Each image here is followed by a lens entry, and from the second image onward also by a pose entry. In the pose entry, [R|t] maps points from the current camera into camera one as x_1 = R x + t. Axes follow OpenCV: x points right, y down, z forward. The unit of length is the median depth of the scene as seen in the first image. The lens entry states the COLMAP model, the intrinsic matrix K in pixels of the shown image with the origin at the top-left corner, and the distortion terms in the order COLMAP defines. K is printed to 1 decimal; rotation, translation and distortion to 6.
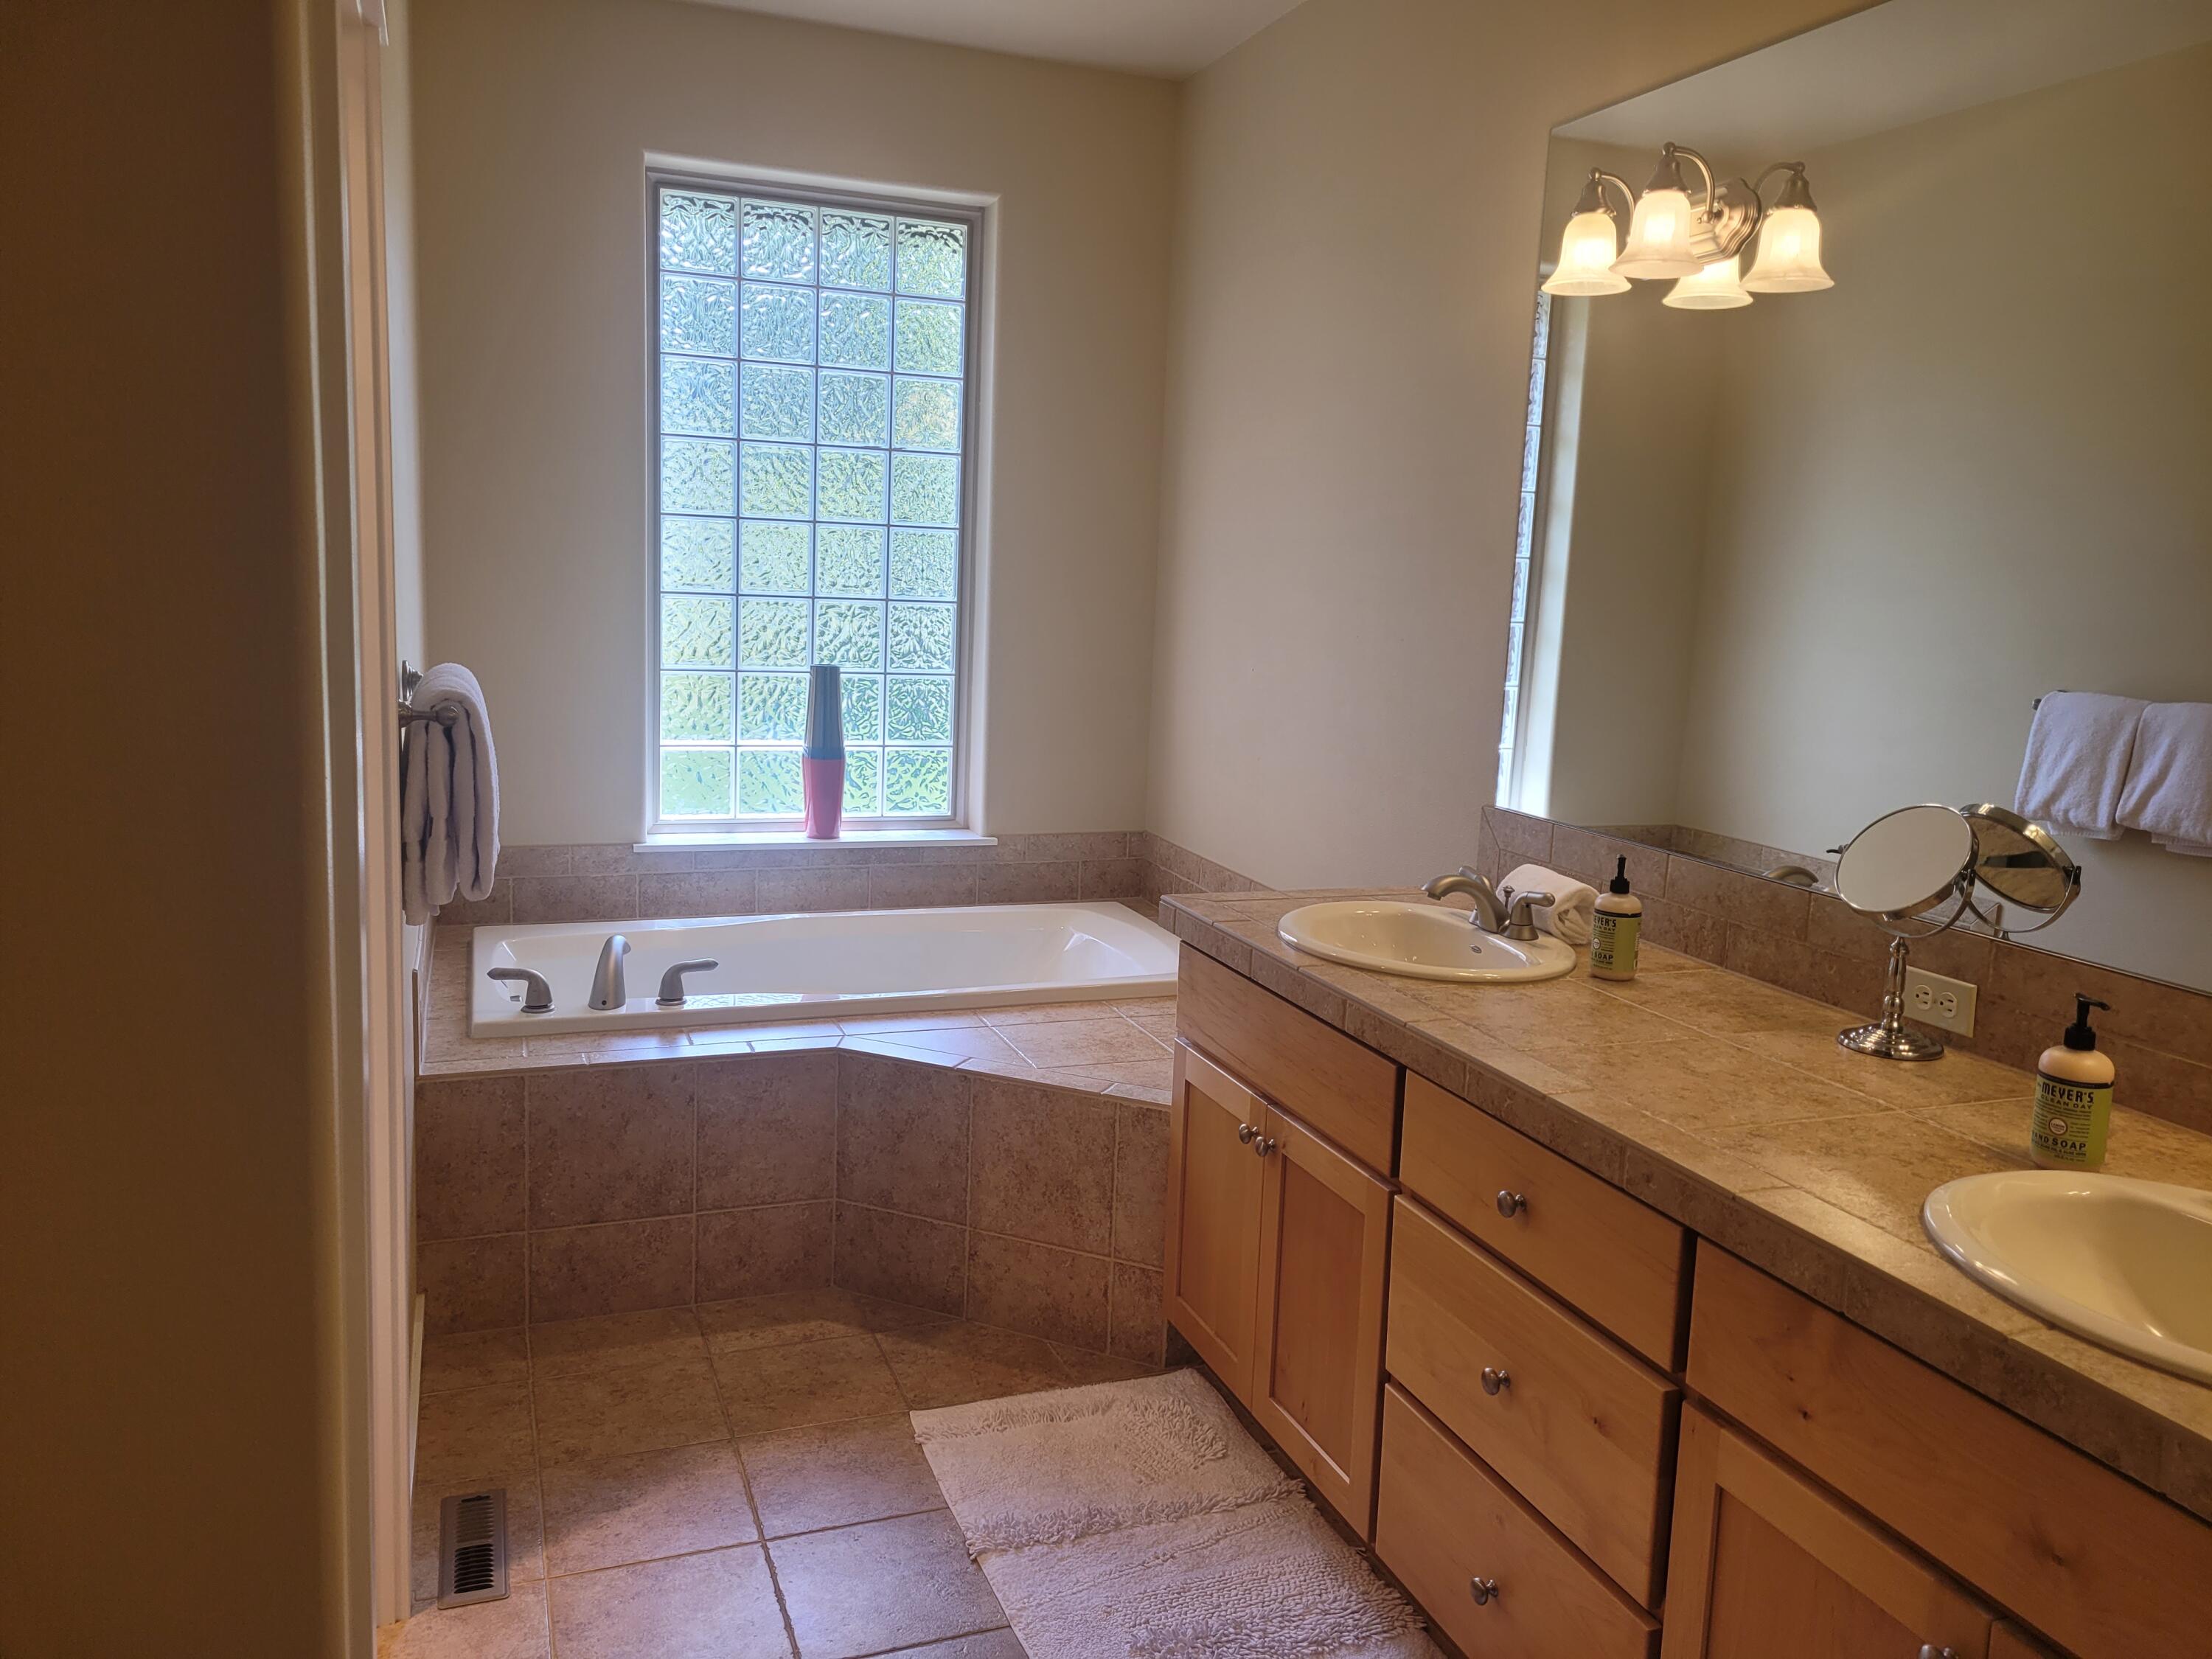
lens RADIAL K [[1666.5, 0, 1103.4], [0, 1666.5, 835.2], [0, 0, 1]] dist [0.059814, -0.043368]
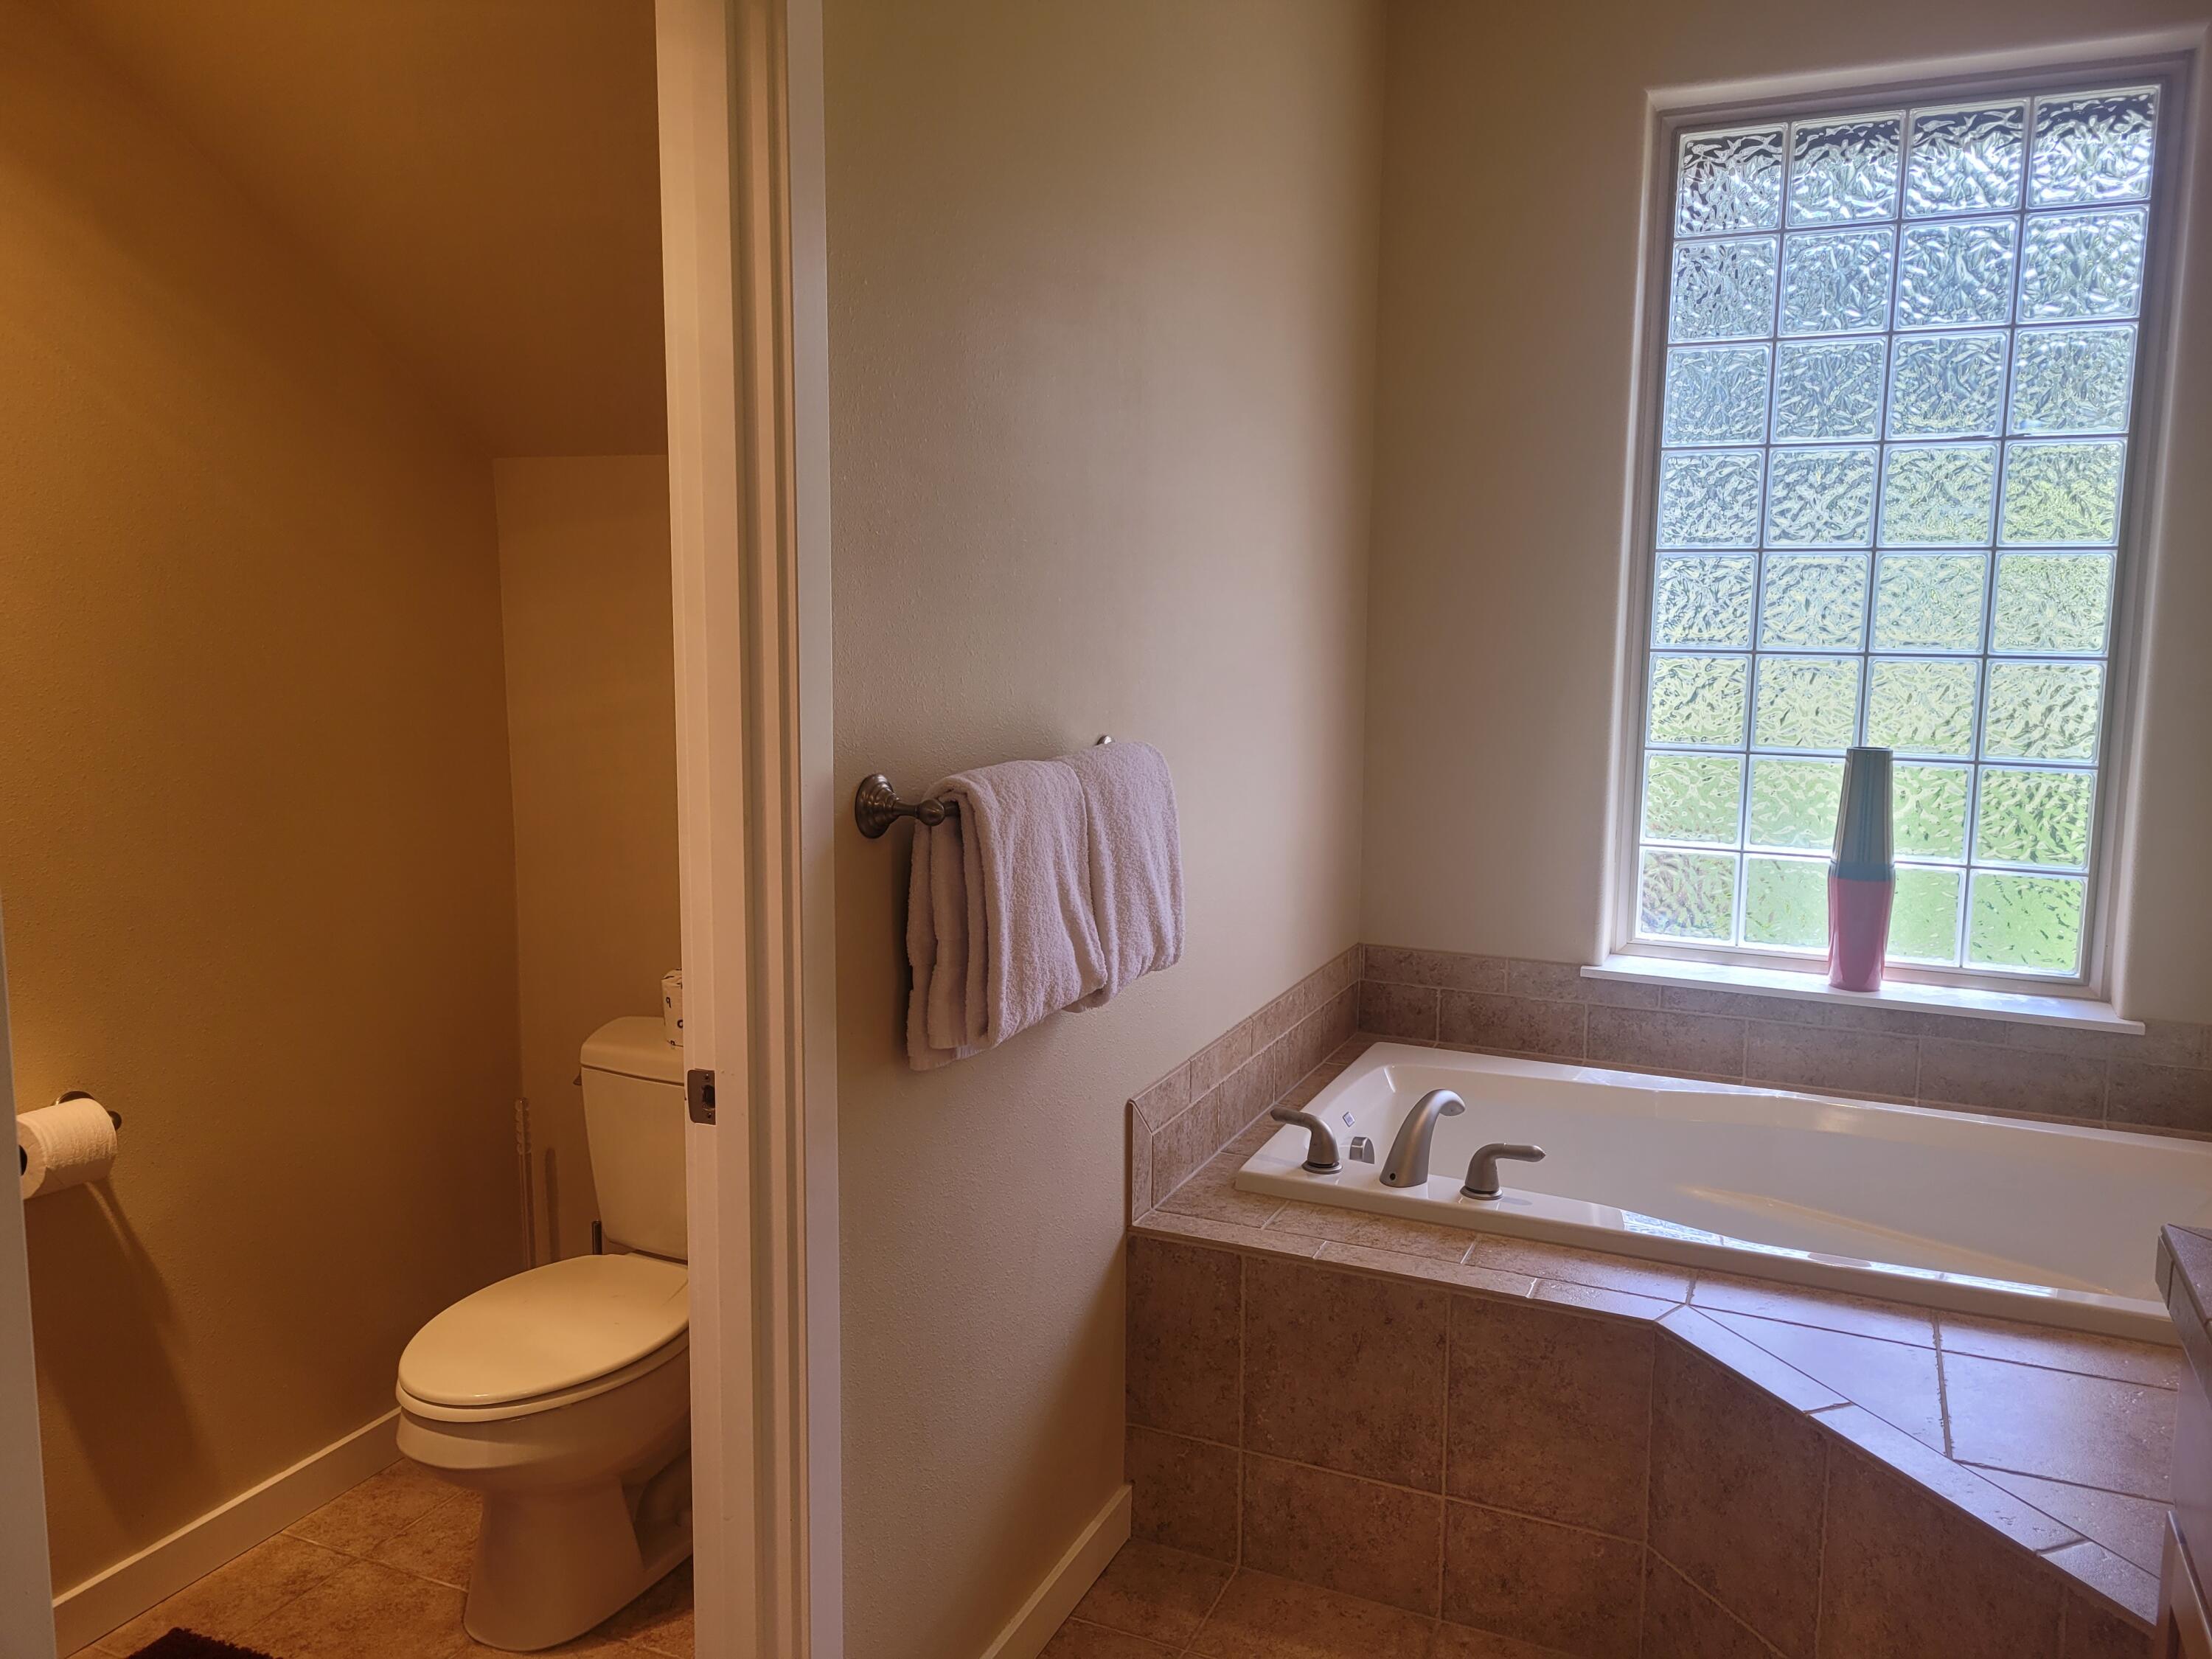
lens RADIAL K [[1666.5, 0, 1107.6], [0, 1666.5, 821.3], [0, 0, 1]] dist [0.059814, -0.043368]
pose [[0.706892, 0.062546, -0.704551, 0.114987], [-0.092537, 0.995699, -0.004452, -0.038408], [0.701242, 0.068344, 0.709639, 0.270837]]
